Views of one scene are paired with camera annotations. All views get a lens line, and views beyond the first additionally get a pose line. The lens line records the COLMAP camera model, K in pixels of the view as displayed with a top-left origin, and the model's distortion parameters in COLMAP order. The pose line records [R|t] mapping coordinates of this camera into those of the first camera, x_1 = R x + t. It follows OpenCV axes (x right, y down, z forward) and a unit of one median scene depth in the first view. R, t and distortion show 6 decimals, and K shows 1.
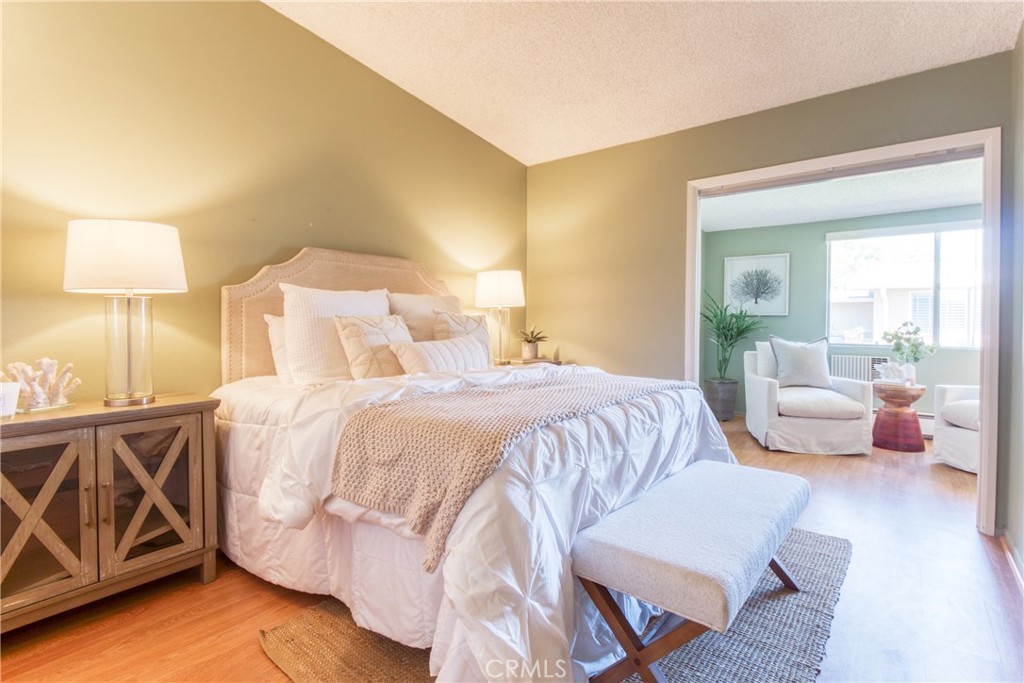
lens RADIAL K [[485.8, 0, 530.2], [0, 485.8, 325.5], [0, 0, 1]] dist [0.001194, -0.000288]
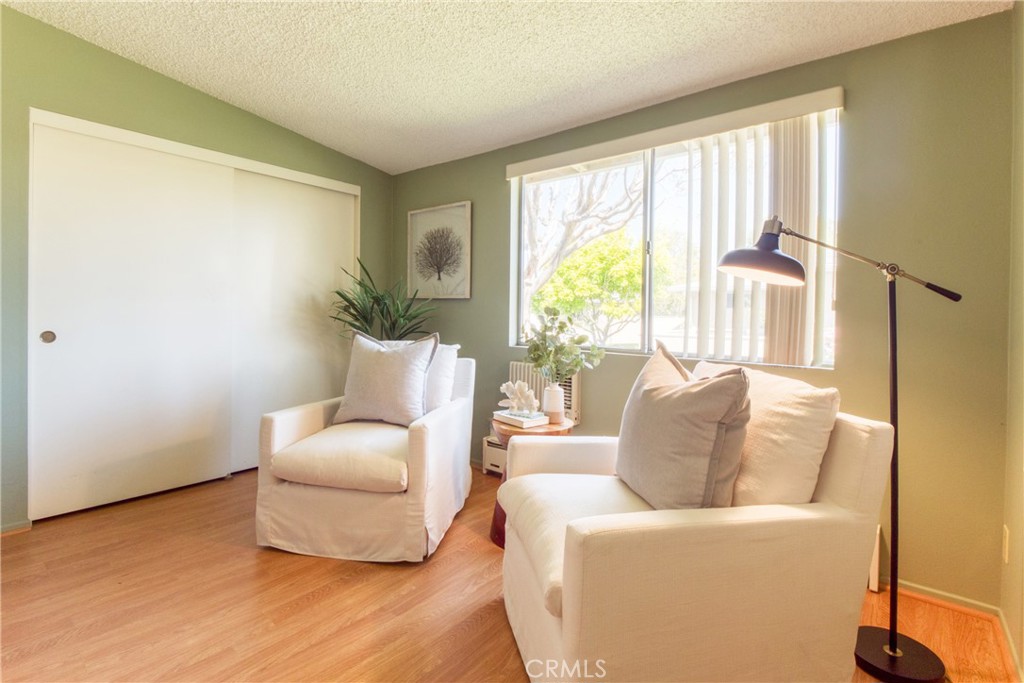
lens RADIAL K [[484.7, 0, 510.9], [0, 484.7, 314.4], [0, 0, 1]] dist [0.002427, 0.000105]
pose [[0.999200, 0.003351, -0.039841, 0.602411], [-0.003299, 0.999994, 0.001376, -0.000776], [0.039846, -0.001244, 0.999205, 0.360984]]
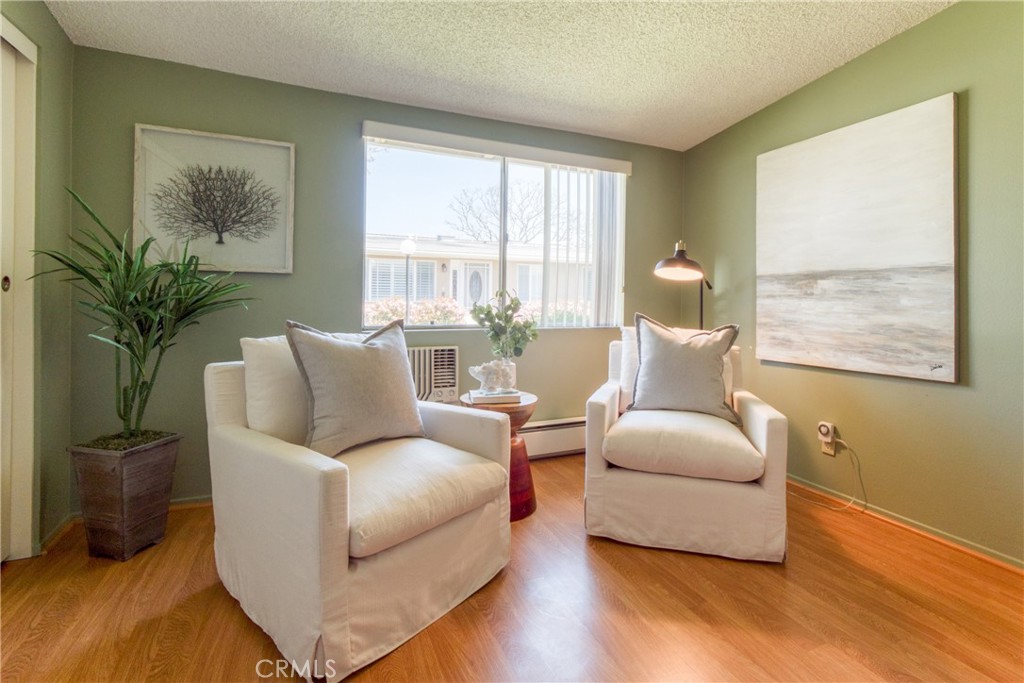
lens RADIAL K [[483.8, 0, 513.4], [0, 483.8, 301.5], [0, 0, 1]] dist [0.001916, -0.000018]
pose [[0.480720, -0.006262, 0.876852, 0.211846], [-0.002842, 0.999958, 0.008699, 0.002295], [-0.876870, -0.006674, 0.480682, 0.567772]]
